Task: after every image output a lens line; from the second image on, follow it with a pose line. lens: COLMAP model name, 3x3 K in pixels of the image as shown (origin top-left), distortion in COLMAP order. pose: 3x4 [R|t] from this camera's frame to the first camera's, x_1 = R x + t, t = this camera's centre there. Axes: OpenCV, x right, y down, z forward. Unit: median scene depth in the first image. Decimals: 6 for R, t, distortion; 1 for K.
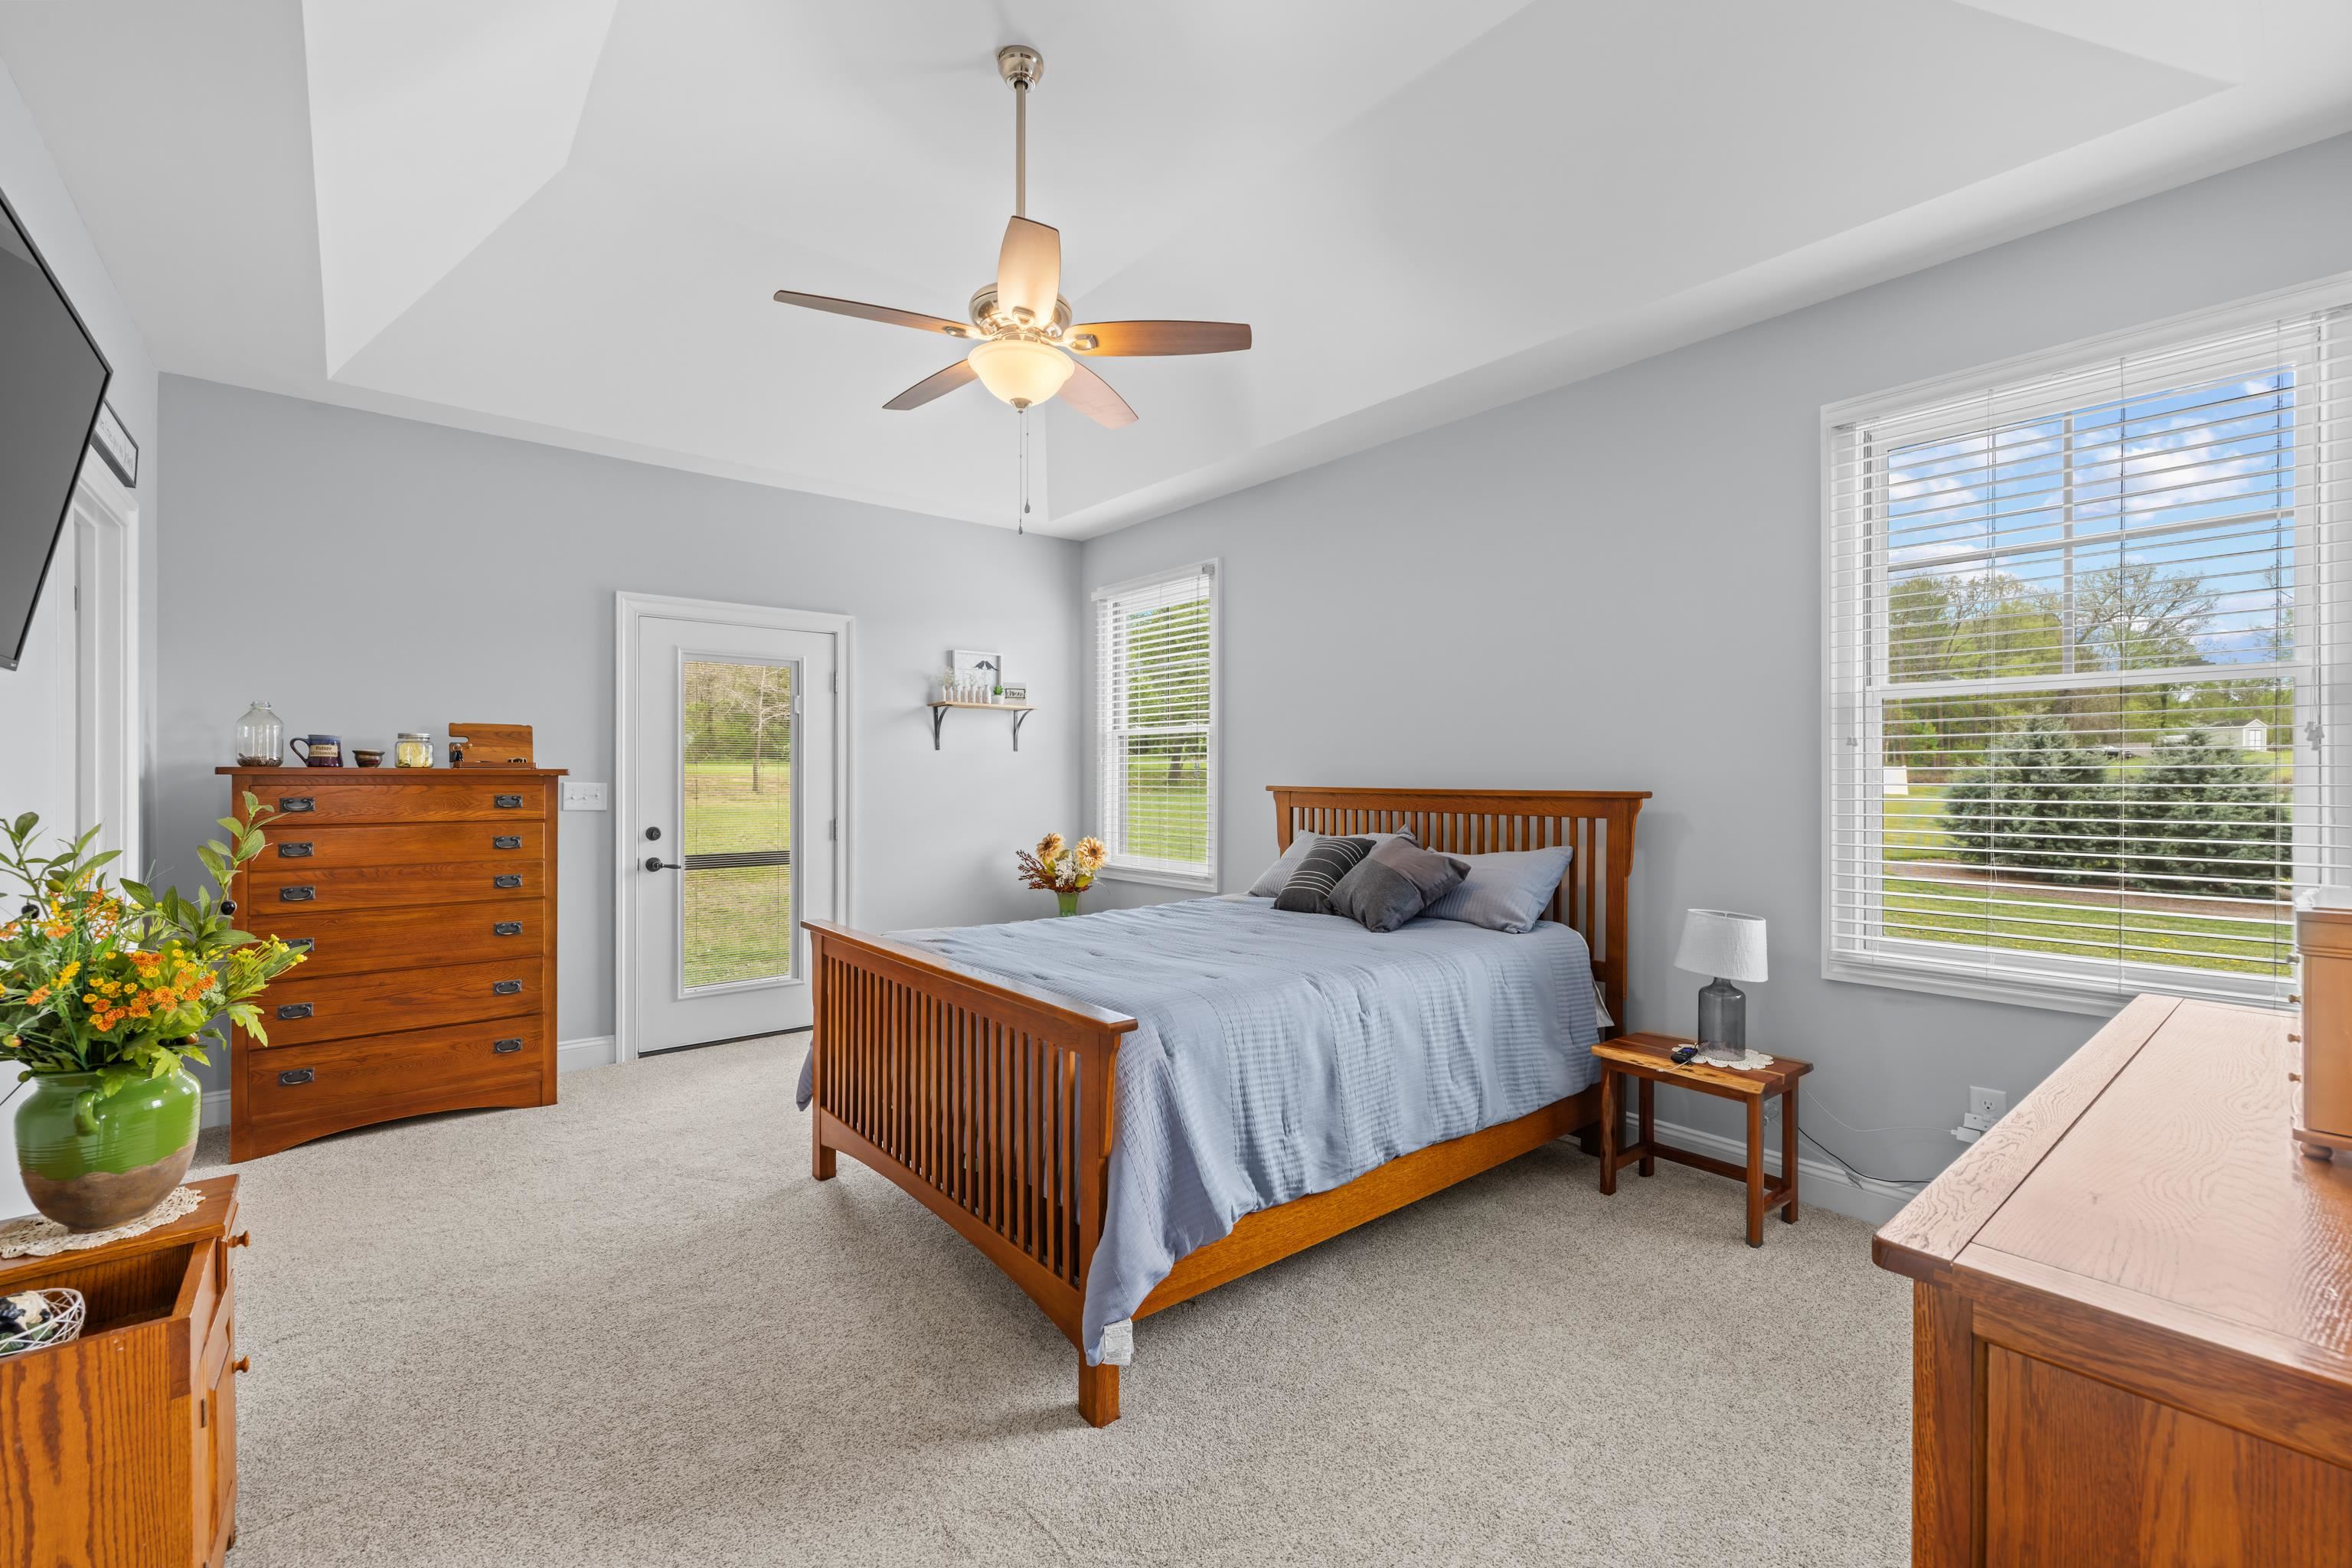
lens RADIAL K [[996.8, 0, 1184.2], [0, 996.8, 775.9], [0, 0, 1]] dist [0.002188, 0.000320]
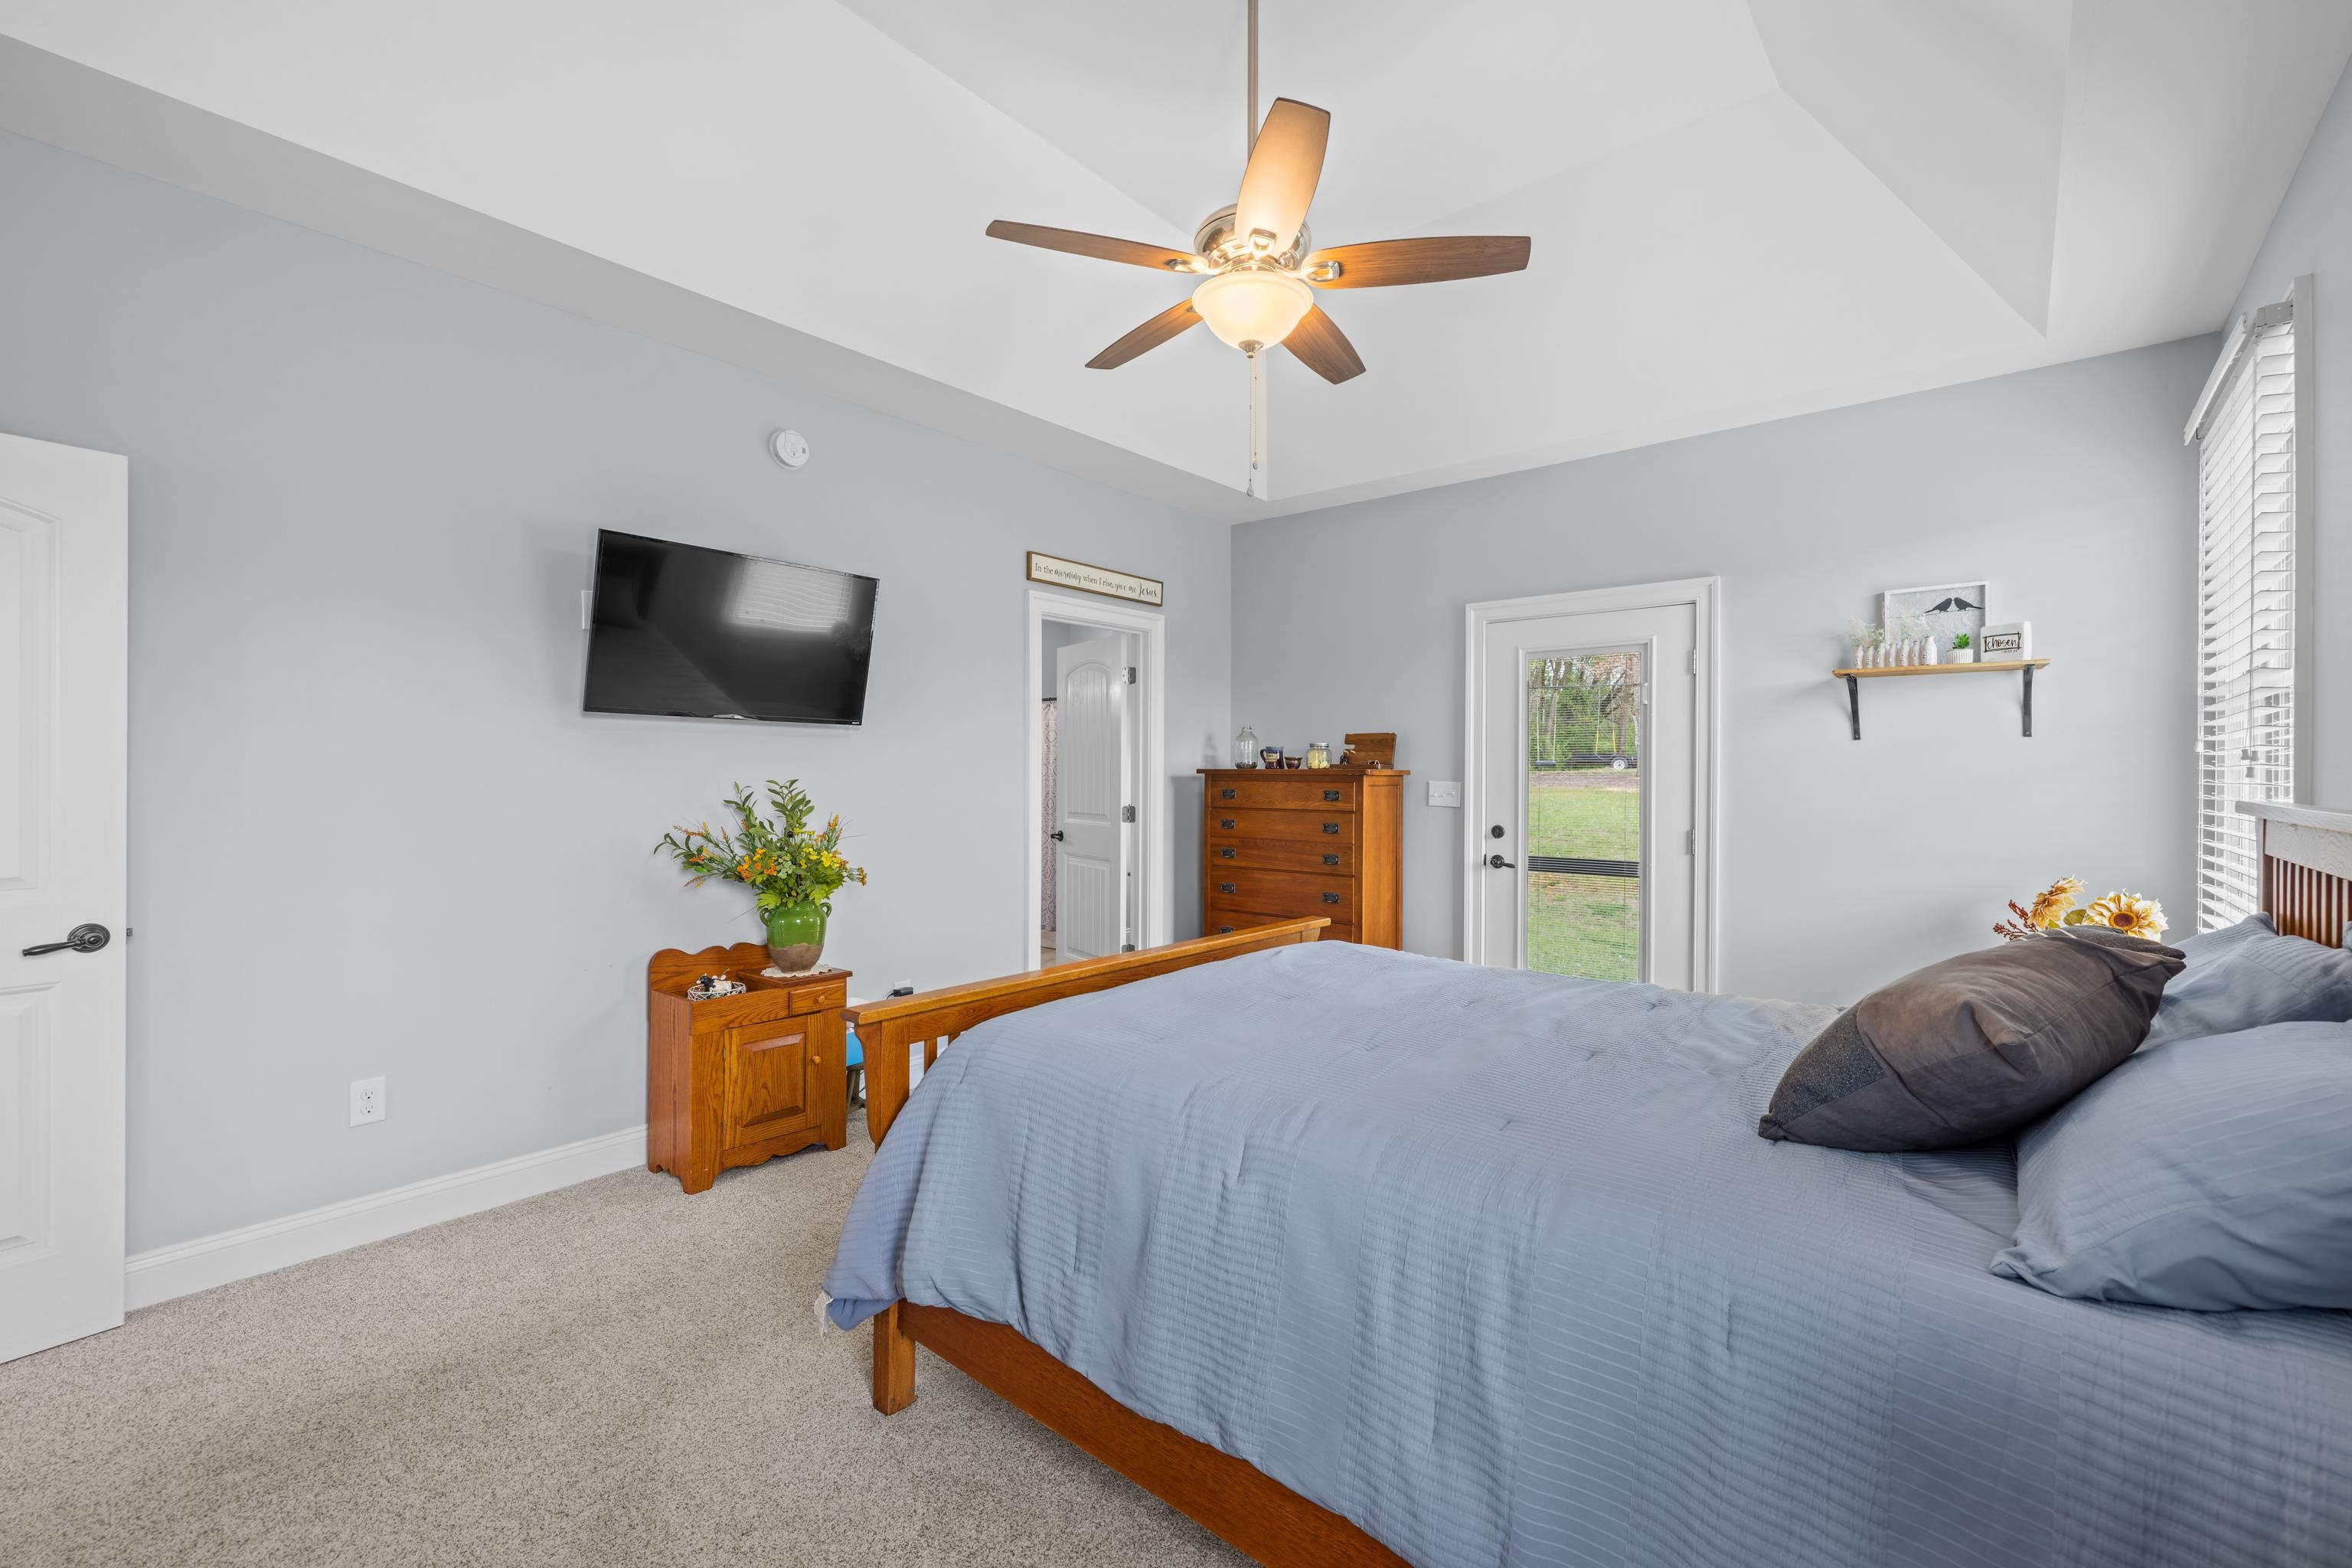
lens RADIAL K [[996.8, 0, 1166.3], [0, 996.8, 781.5], [0, 0, 1]] dist [0.002188, 0.000320]
pose [[0.159178, 0.006976, -0.987225, 0.445543], [-0.004955, 0.999968, 0.006267, 0.000792], [0.987238, 0.003894, 0.159207, 0.507581]]
